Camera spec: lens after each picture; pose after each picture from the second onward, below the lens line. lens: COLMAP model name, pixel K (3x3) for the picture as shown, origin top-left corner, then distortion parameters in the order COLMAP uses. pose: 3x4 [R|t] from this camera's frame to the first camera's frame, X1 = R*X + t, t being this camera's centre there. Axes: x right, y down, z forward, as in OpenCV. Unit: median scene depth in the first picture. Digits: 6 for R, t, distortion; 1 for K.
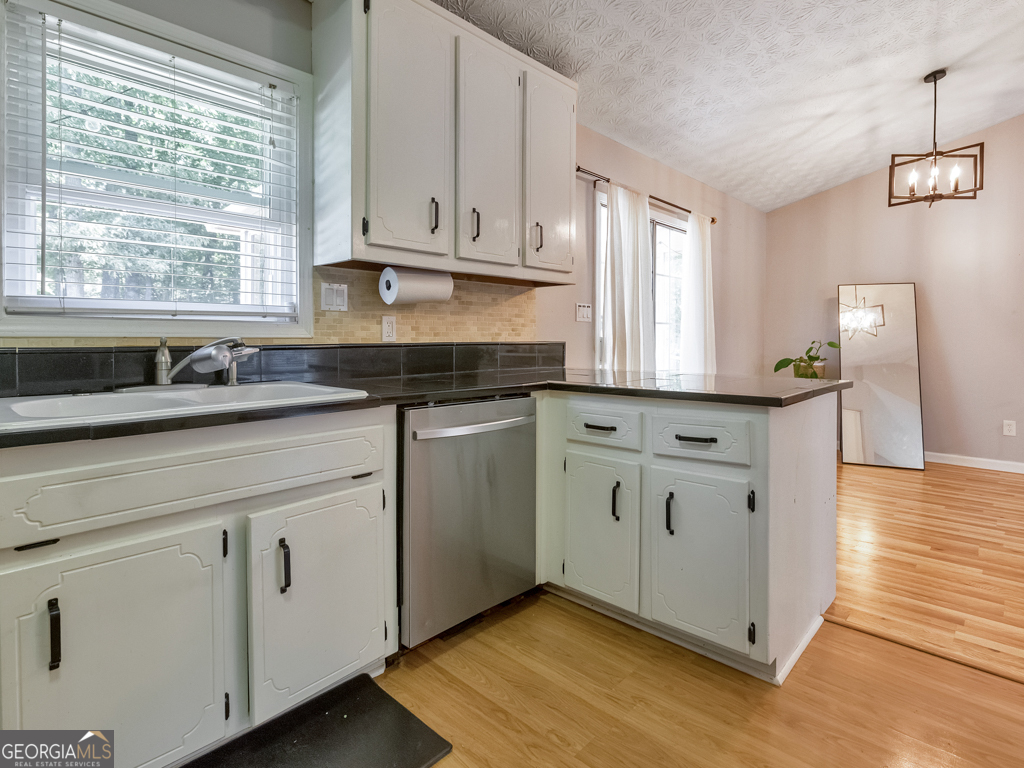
lens RADIAL K [[545.1, 0, 514.4], [0, 545.1, 344.1], [0, 0, 1]] dist [-0.006727, 0.001180]
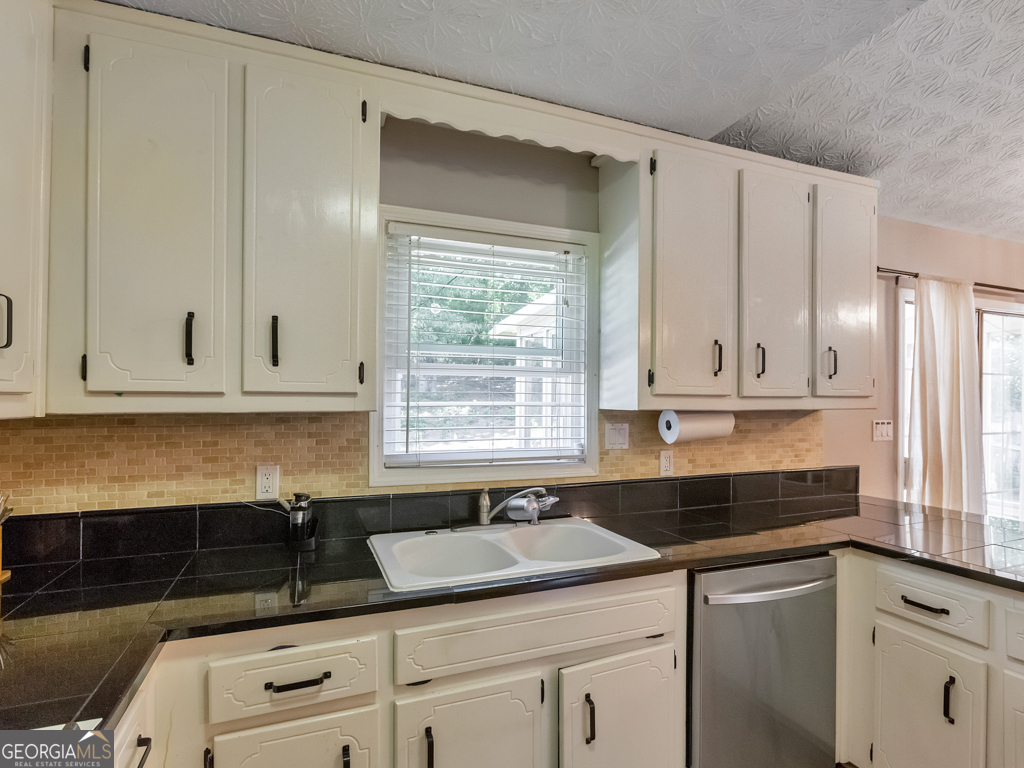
lens RADIAL K [[540.2, 0, 518.3], [0, 540.2, 397.4], [0, 0, 1]] dist [-0.005067, 0.001207]
pose [[0.907760, 0.001890, -0.419485, -0.061474], [-0.009639, 0.999820, -0.016354, -0.139184], [0.419378, 0.018889, 0.907615, -0.038087]]
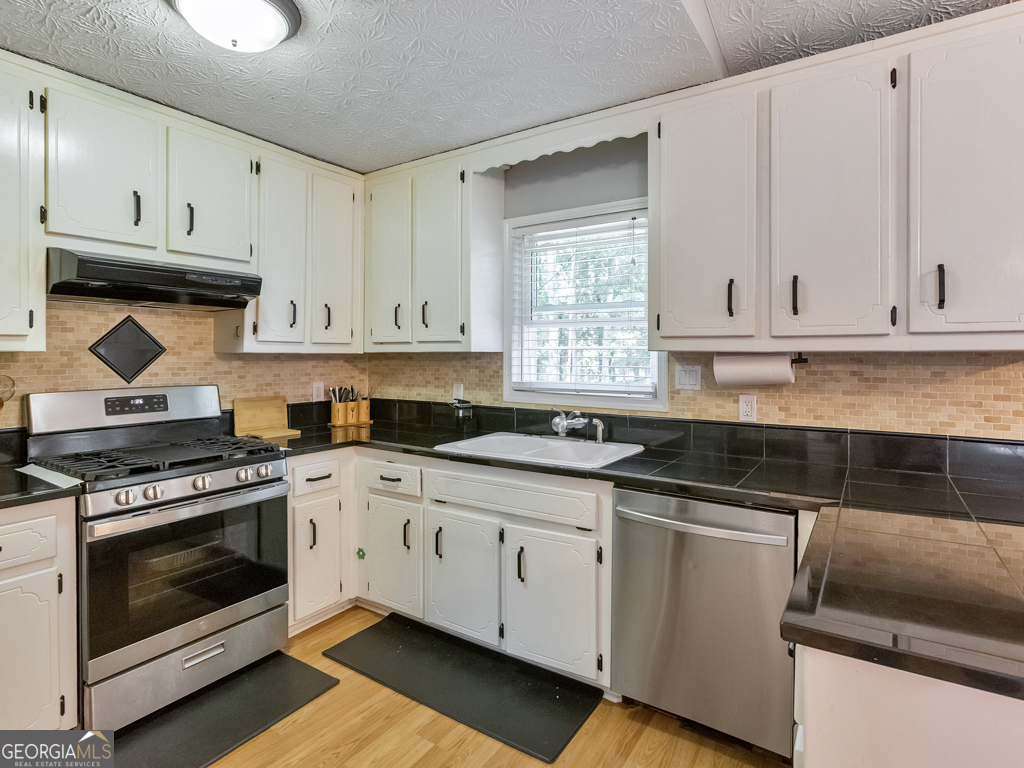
lens RADIAL K [[542.8, 0, 521.2], [0, 542.8, 353.8], [0, 0, 1]] dist [-0.003858, -0.001015]
pose [[0.174637, -0.002034, -0.984631, 0.701864], [-0.015650, 0.999866, -0.004841, -0.121478], [0.984509, 0.016255, 0.174582, 0.448354]]
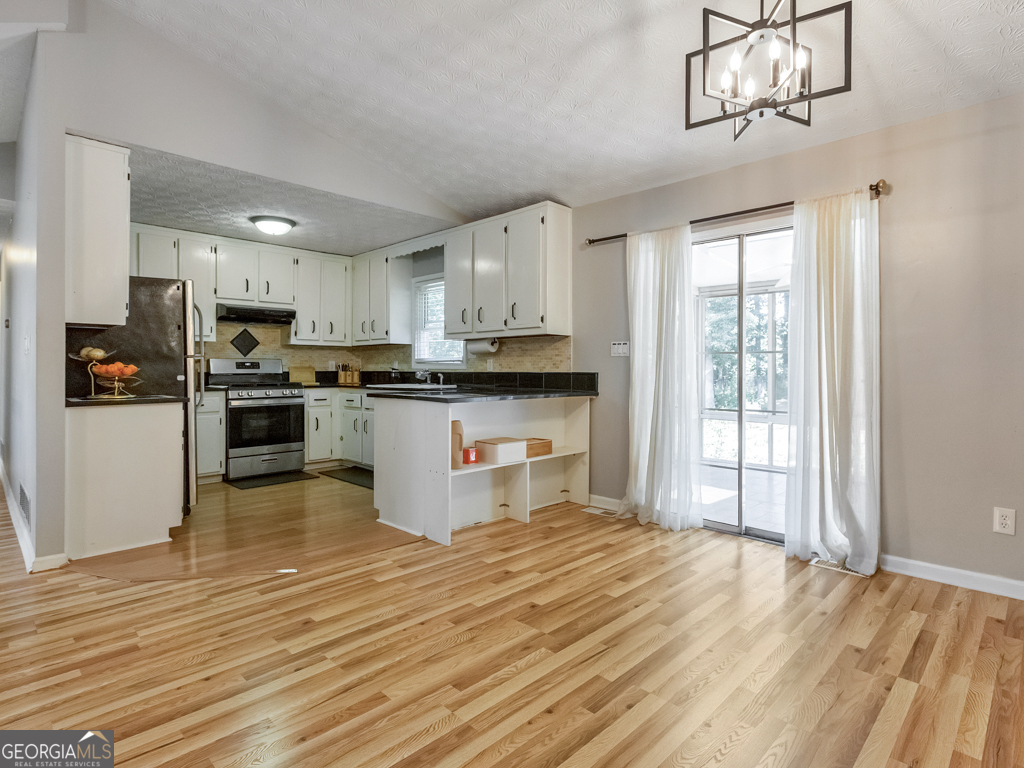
lens RADIAL K [[545.2, 0, 514.9], [0, 545.2, 362.8], [0, 0, 1]] dist [-0.007704, -0.001253]
pose [[-0.020507, -0.011338, -0.999725, 2.075743], [-0.014255, 0.999837, -0.011047, -0.015469], [0.999688, 0.014025, -0.020665, 1.212534]]
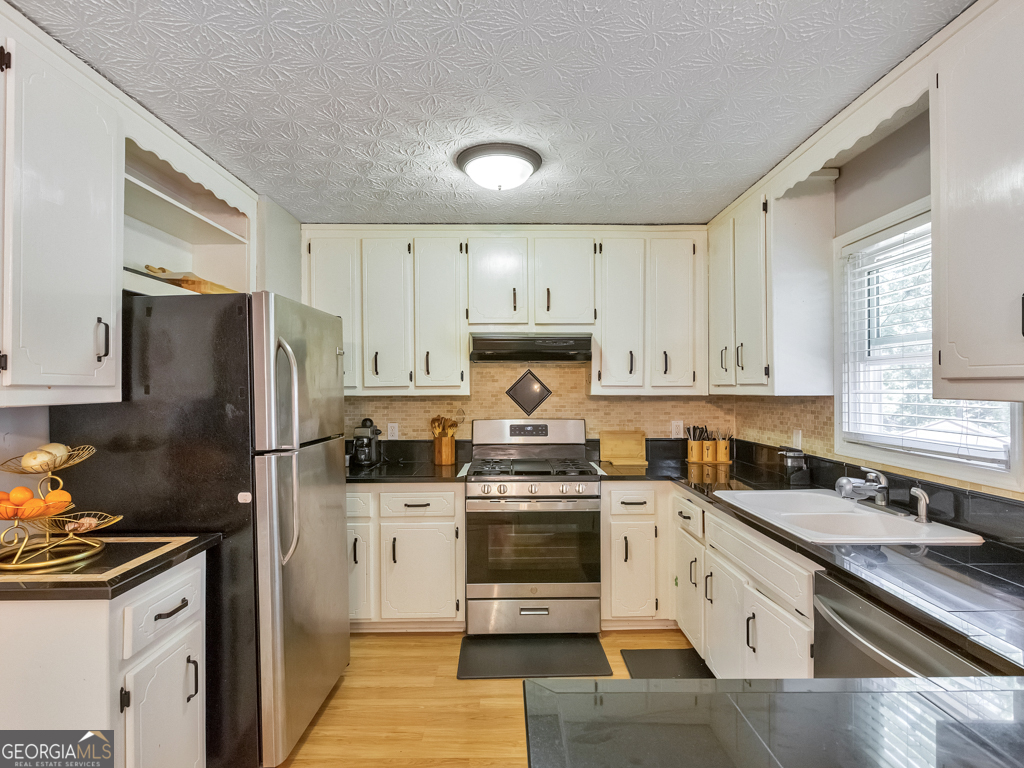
lens RADIAL K [[541.2, 0, 512.0], [0, 541.2, 384.0], [0, 0, 1]] dist [0.001046, 0.000460]
pose [[-0.720146, -0.005805, -0.693798, 0.640345], [-0.009256, 0.999956, 0.001242, -0.150629], [0.693761, 0.007316, -0.720168, 0.989293]]
